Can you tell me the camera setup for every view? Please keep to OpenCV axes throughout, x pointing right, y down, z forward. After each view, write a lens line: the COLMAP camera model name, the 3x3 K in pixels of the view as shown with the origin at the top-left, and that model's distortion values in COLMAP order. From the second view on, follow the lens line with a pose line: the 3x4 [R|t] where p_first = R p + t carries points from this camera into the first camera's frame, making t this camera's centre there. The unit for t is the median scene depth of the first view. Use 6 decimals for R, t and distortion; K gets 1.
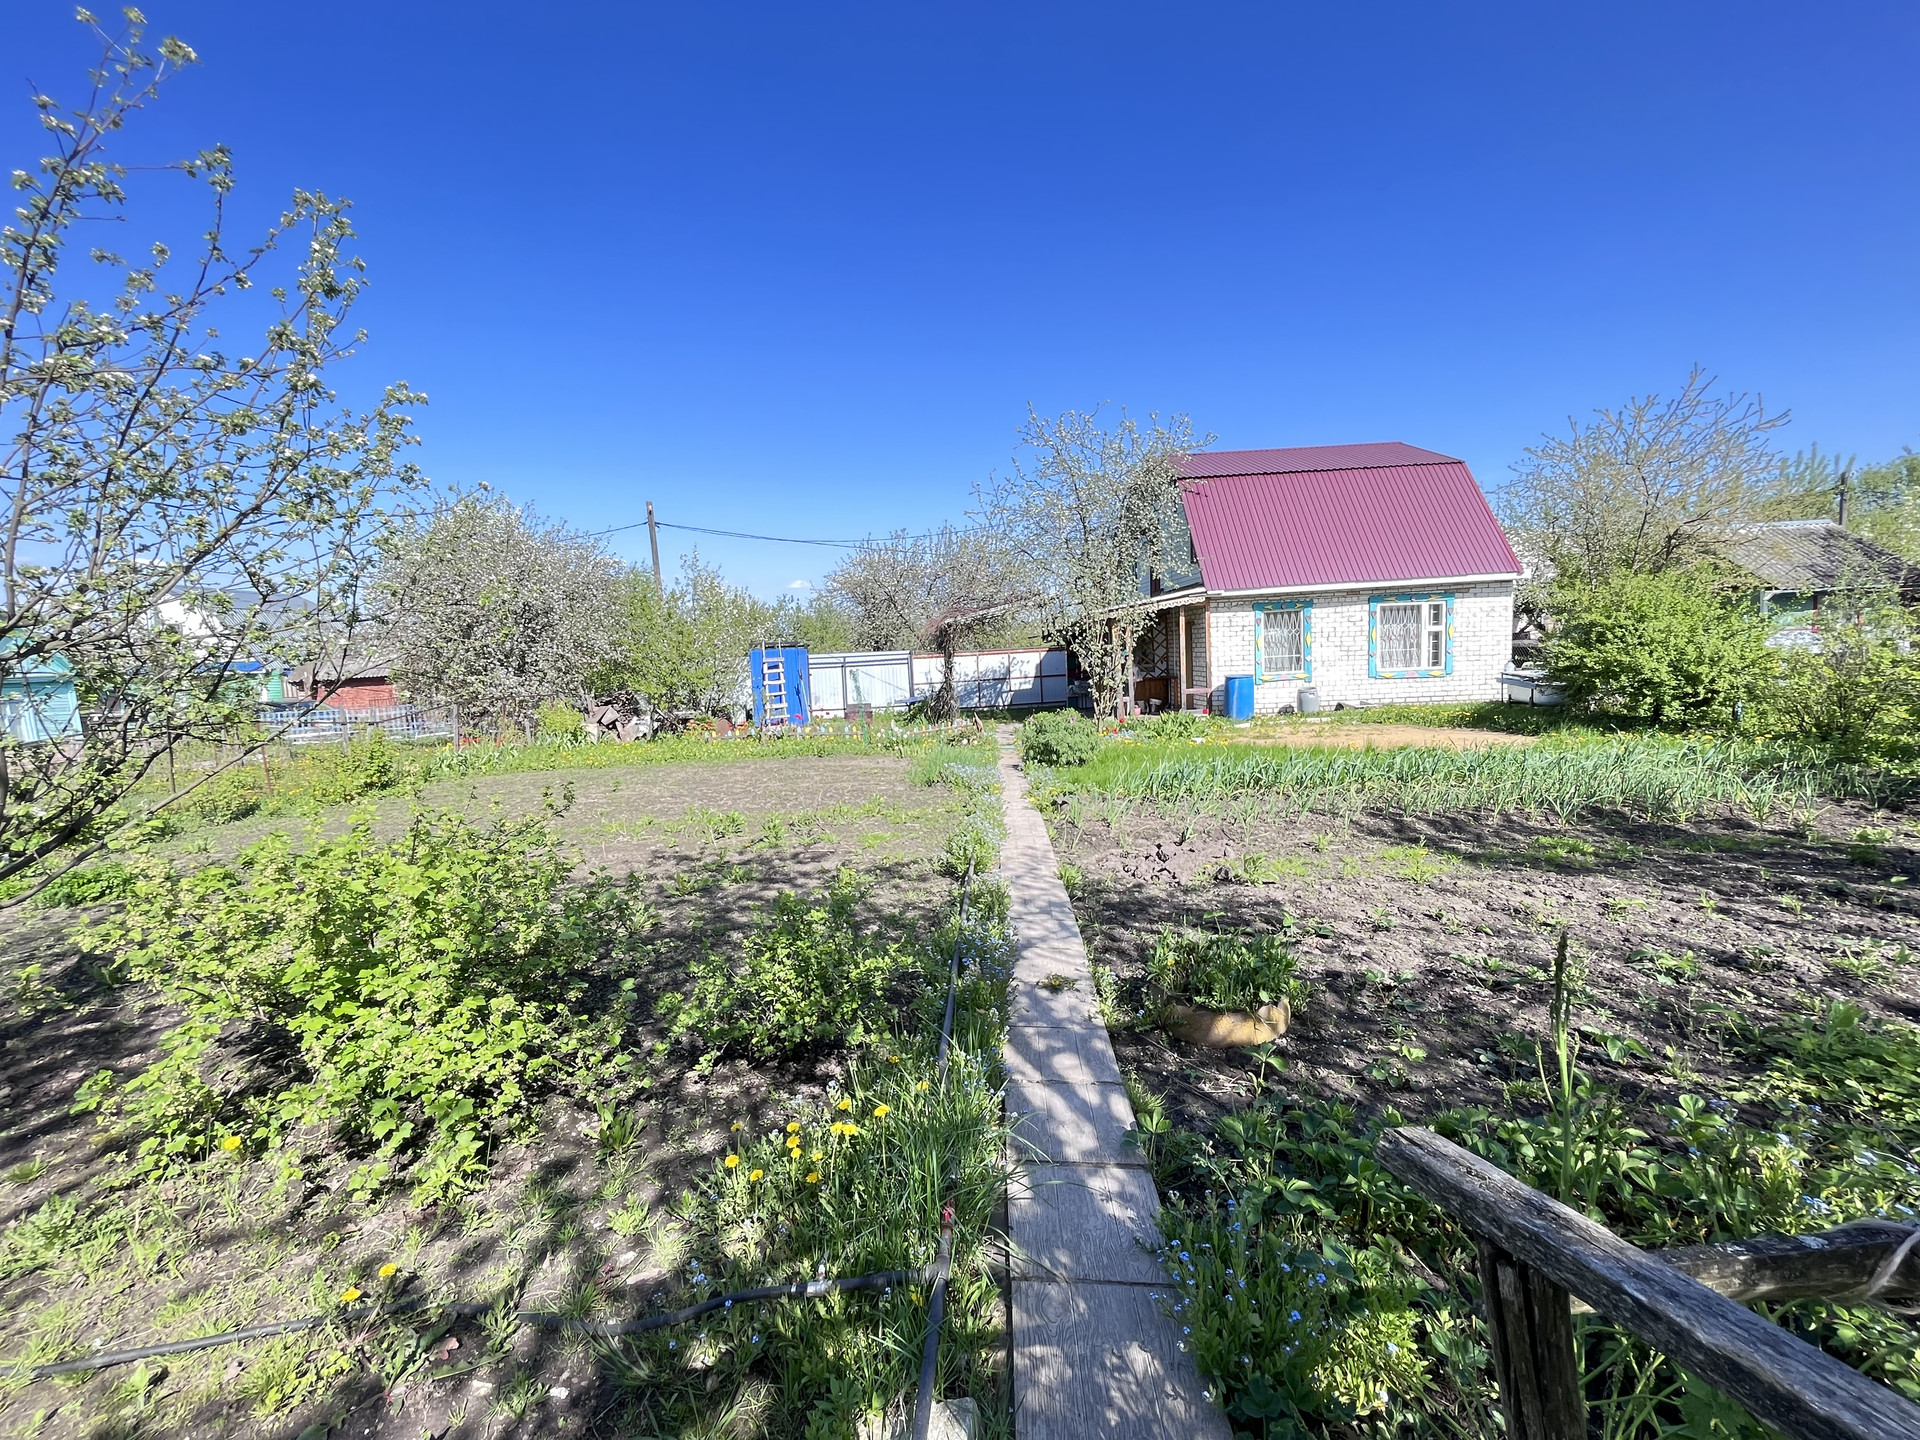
lens RADIAL K [[778.9, 0, 963.4], [0, 778.9, 719.1], [0, 0, 1]] dist [-0.004049, 0.000611]
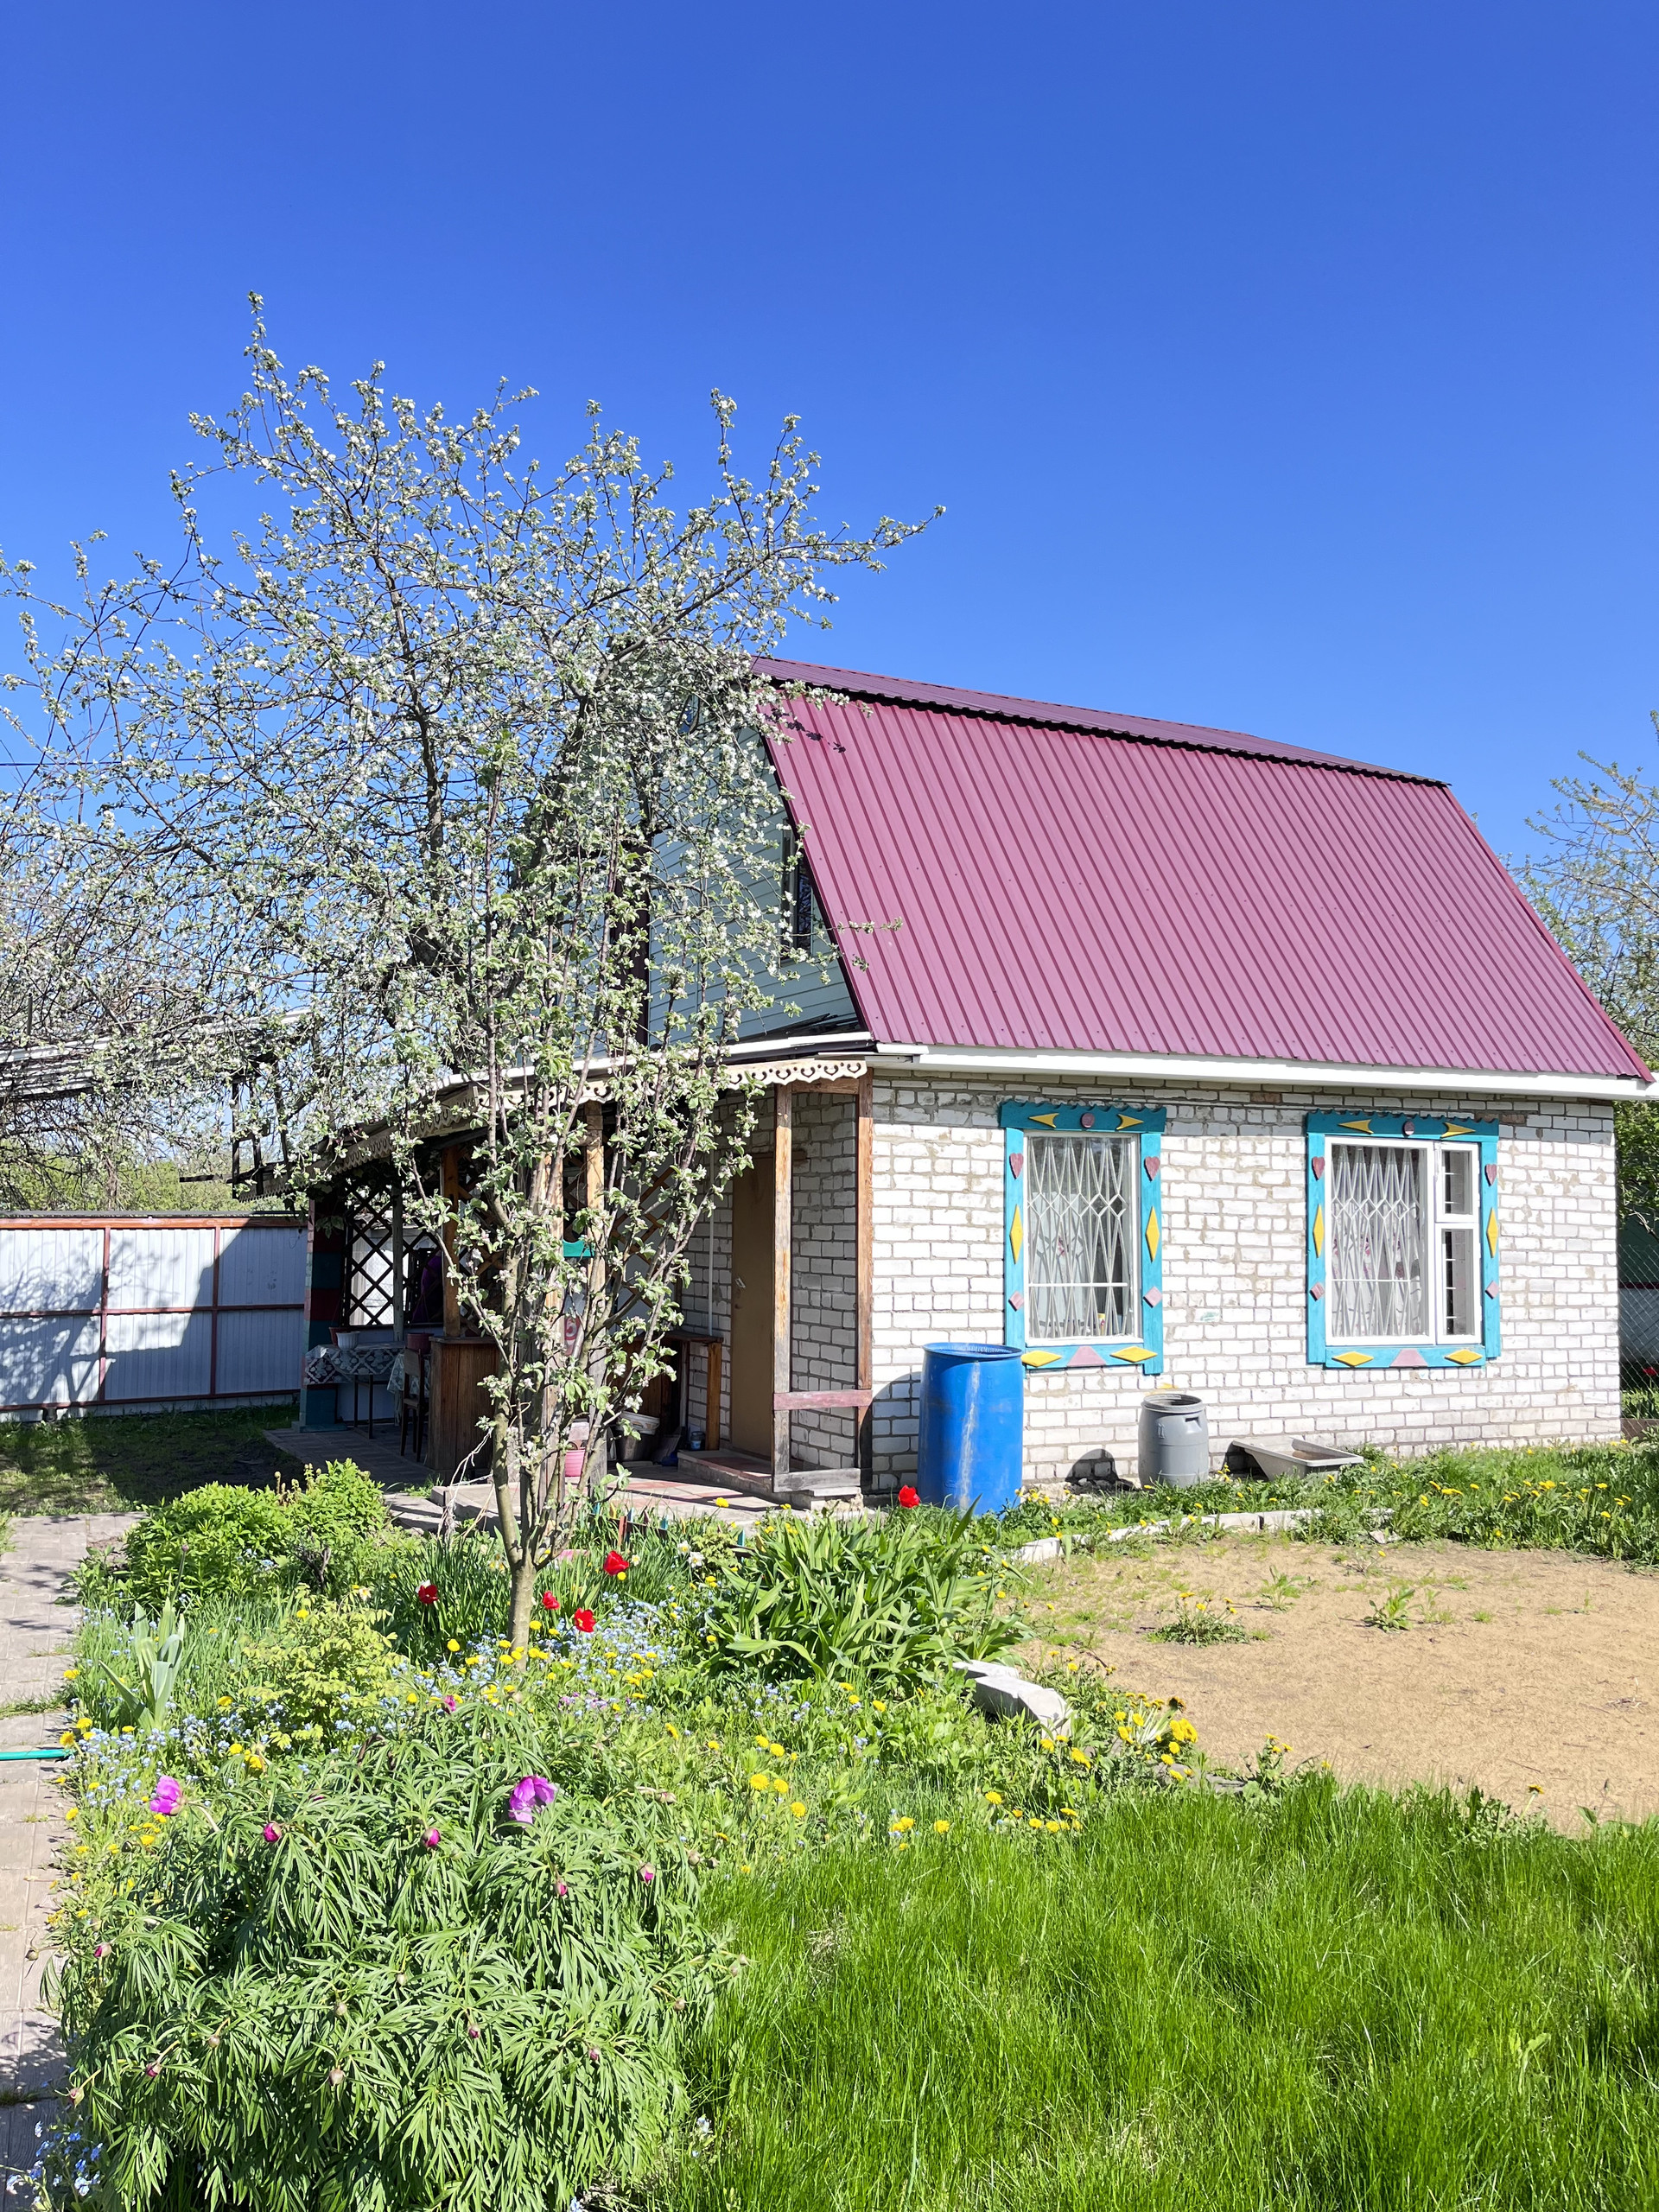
lens RADIAL K [[1859.2, 0, 829.5], [0, 1859.2, 1106.0], [0, 0, 1]] dist [0.006660, 0.001925]
pose [[0.909702, 0.082639, 0.406956, 0.026030], [-0.016762, 0.986507, -0.162857, -0.030818], [-0.414923, 0.141330, 0.898813, 0.386678]]
